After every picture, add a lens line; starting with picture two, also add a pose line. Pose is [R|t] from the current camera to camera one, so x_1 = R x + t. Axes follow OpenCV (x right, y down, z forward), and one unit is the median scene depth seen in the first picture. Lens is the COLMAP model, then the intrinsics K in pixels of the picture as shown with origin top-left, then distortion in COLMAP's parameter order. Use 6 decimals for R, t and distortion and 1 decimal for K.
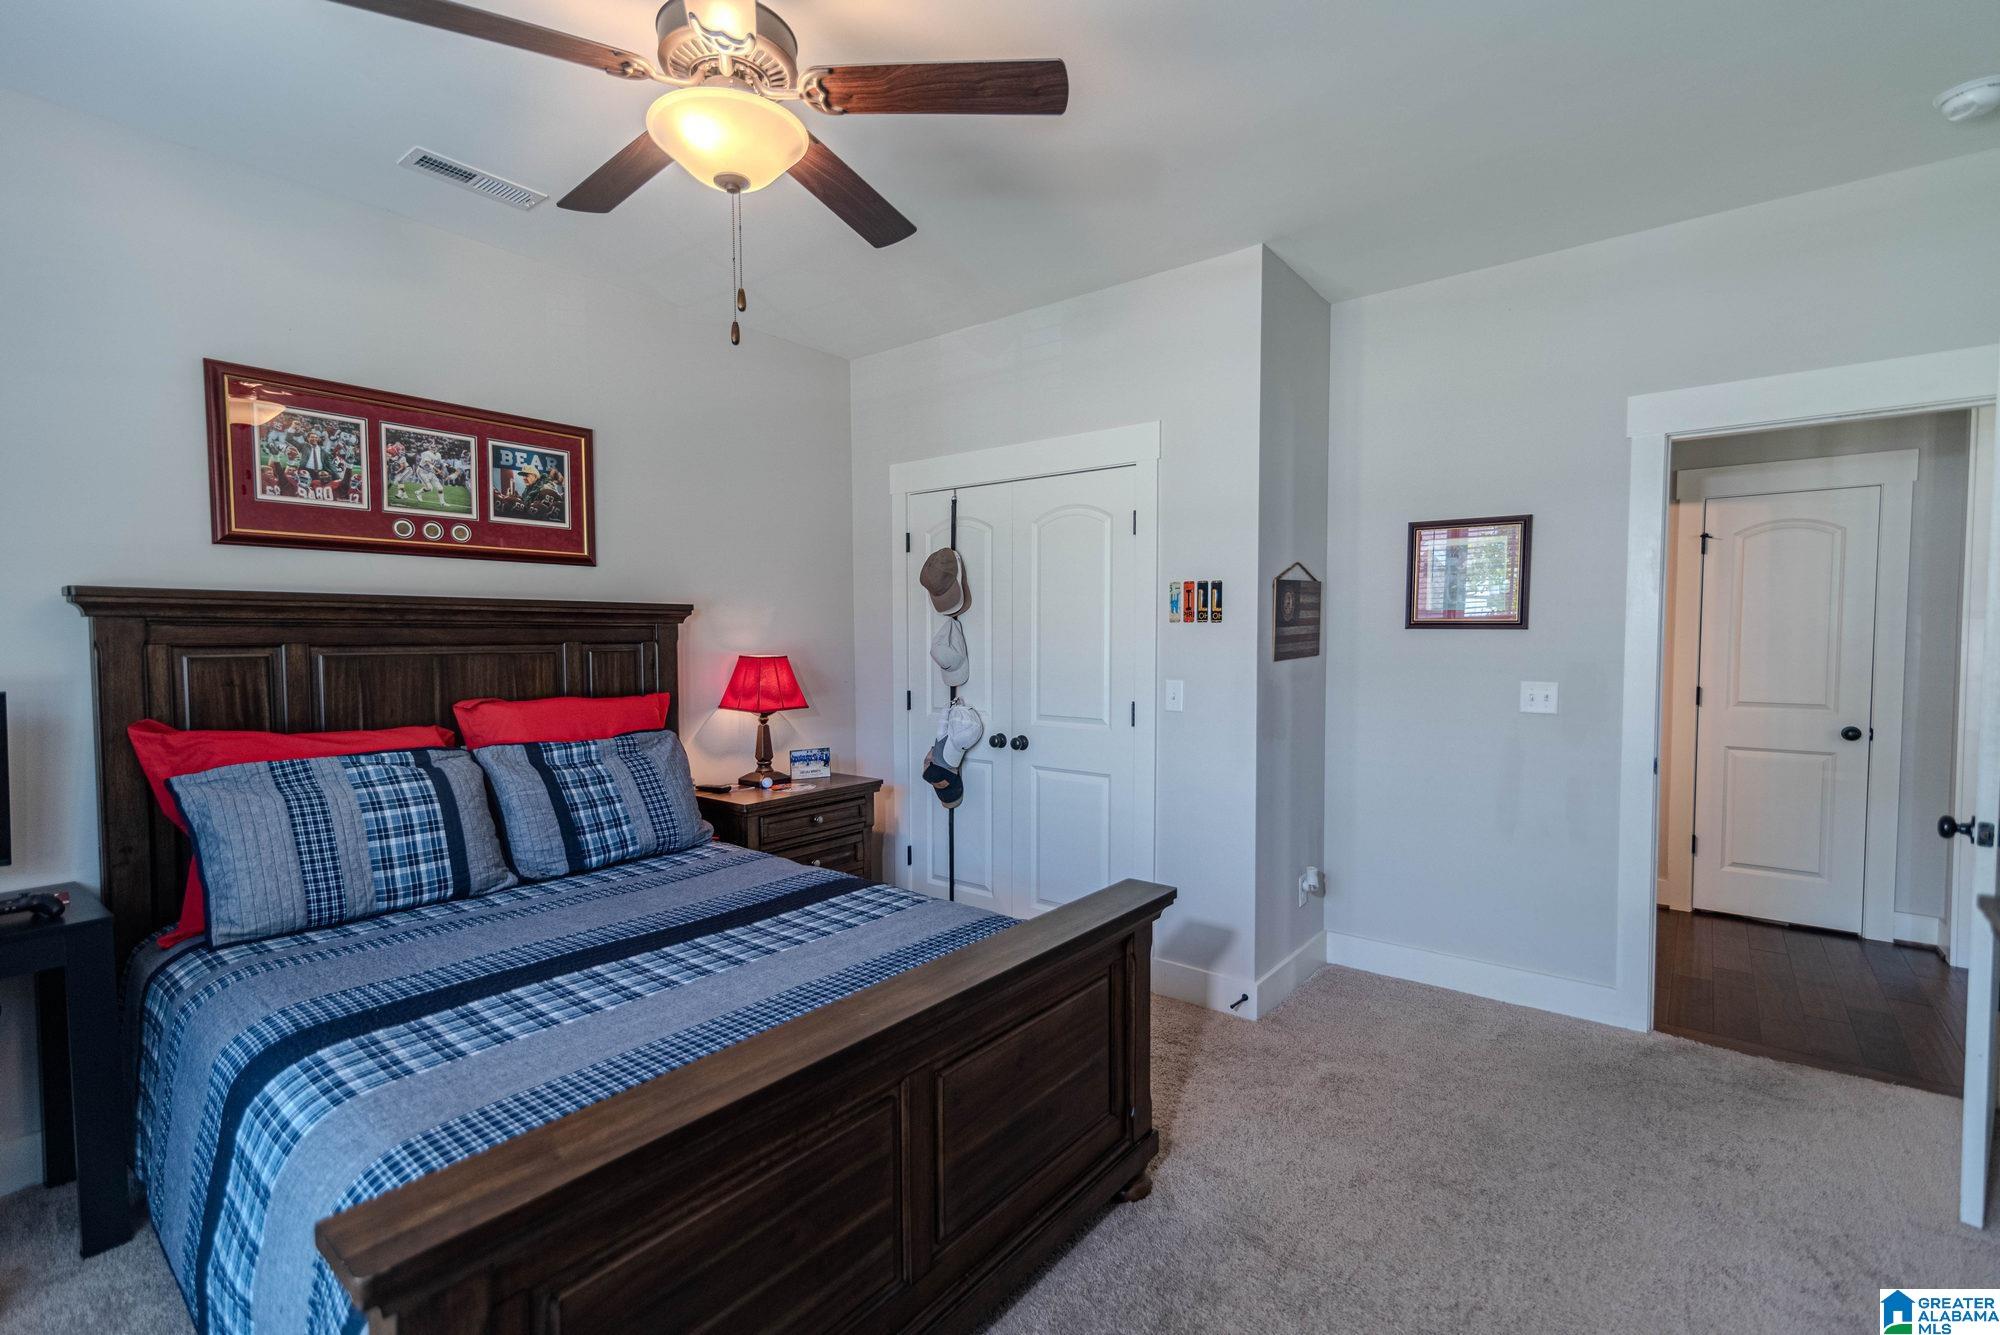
lens RADIAL K [[897.2, 0, 999.0], [0, 897.2, 670.3], [0, 0, 1]] dist [0.014354, -0.001096]
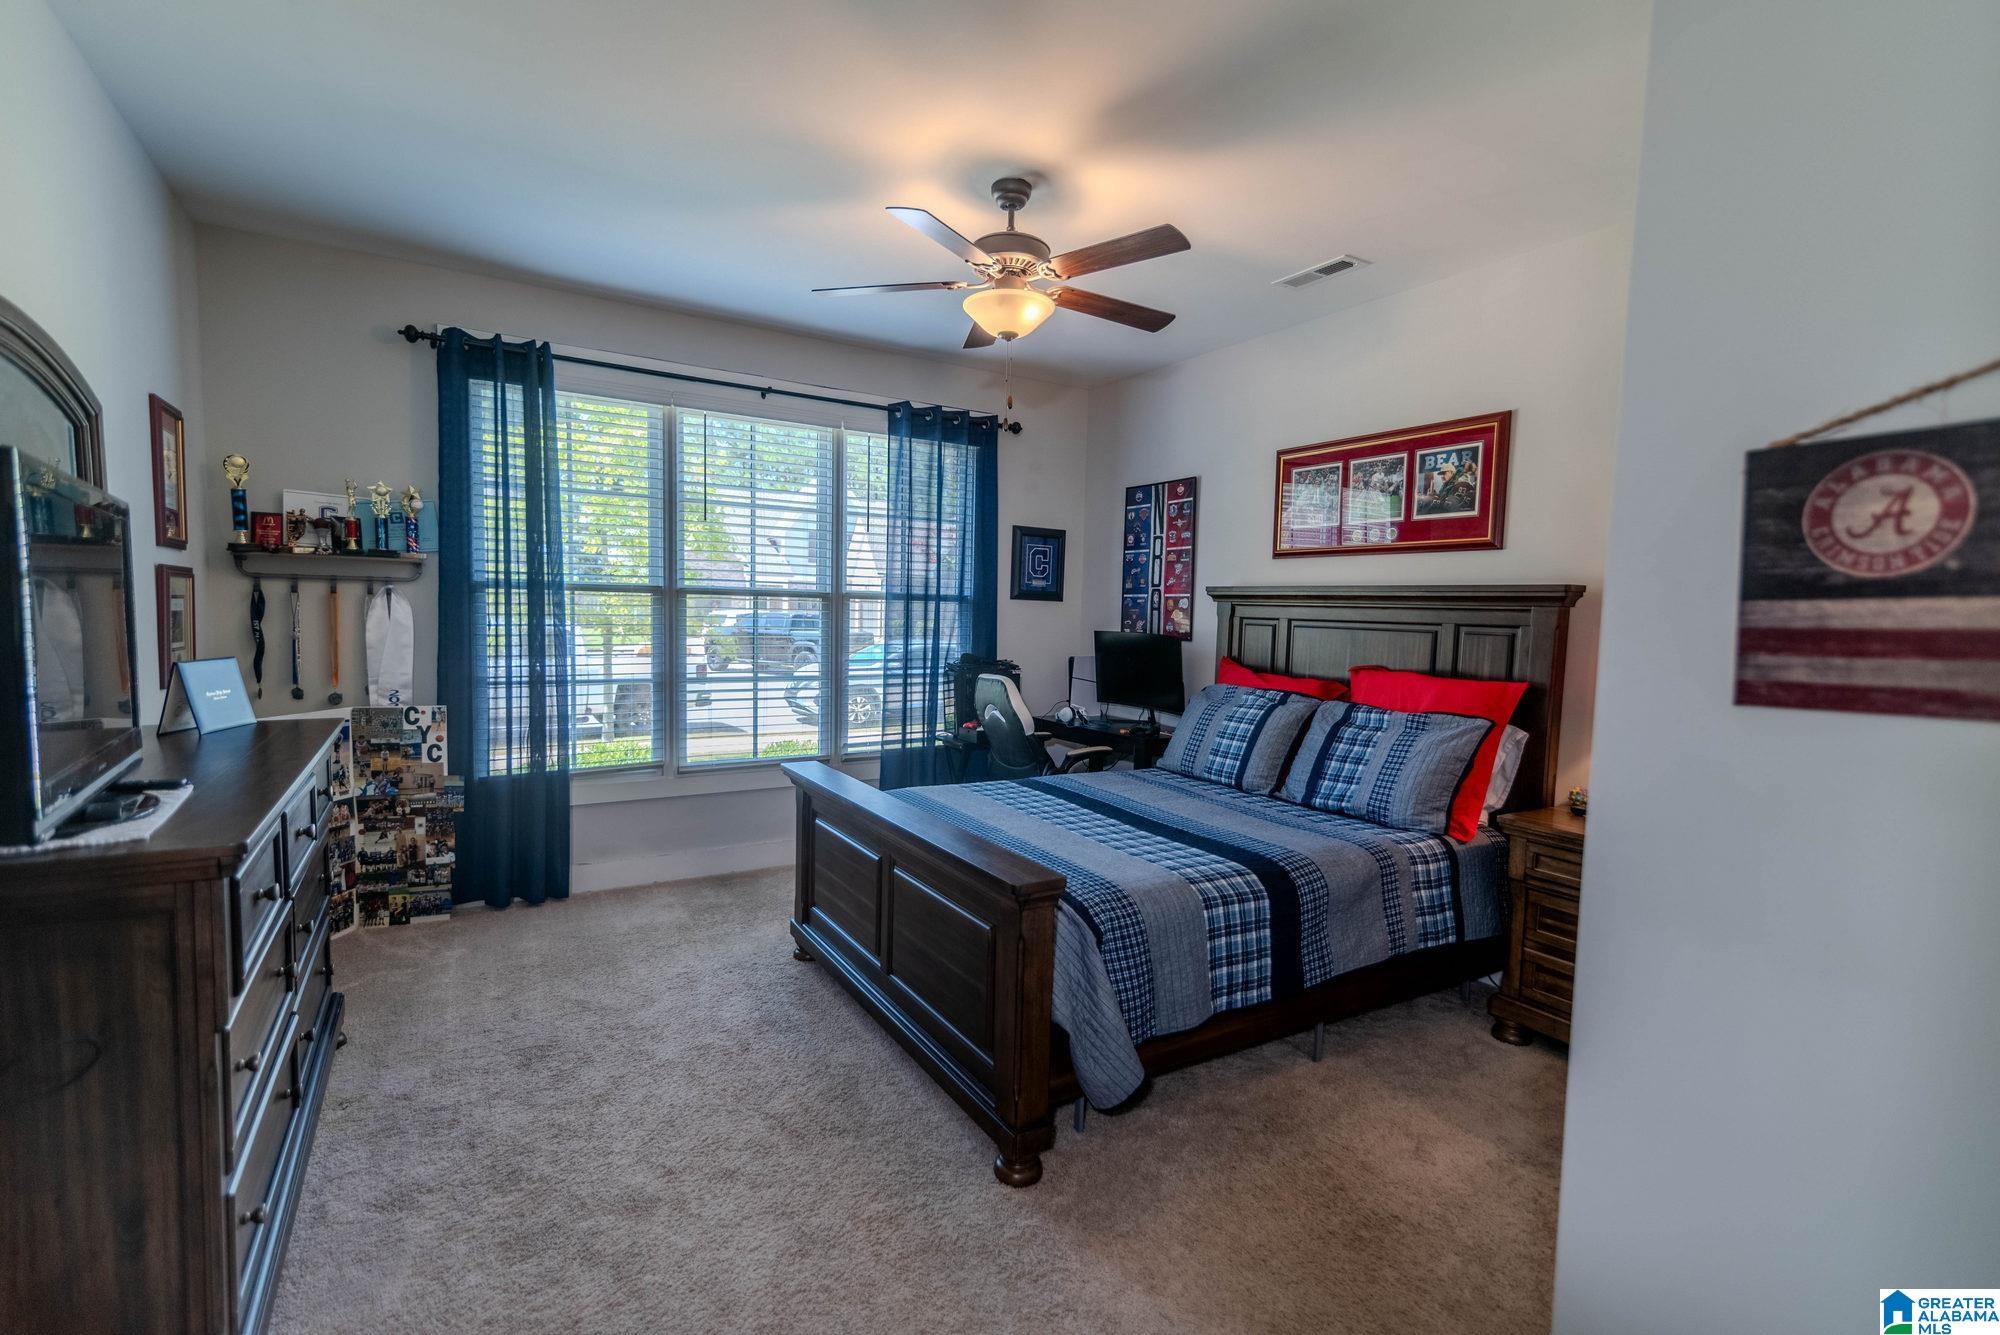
lens RADIAL K [[897.2, 0, 994.5], [0, 897.2, 662.3], [0, 0, 1]] dist [0.014354, -0.001096]
pose [[-0.338945, 0.051479, -0.939397, 0.731207], [-0.067199, 0.994627, 0.078751, -0.035000], [0.938403, 0.089819, -0.333664, 0.880635]]
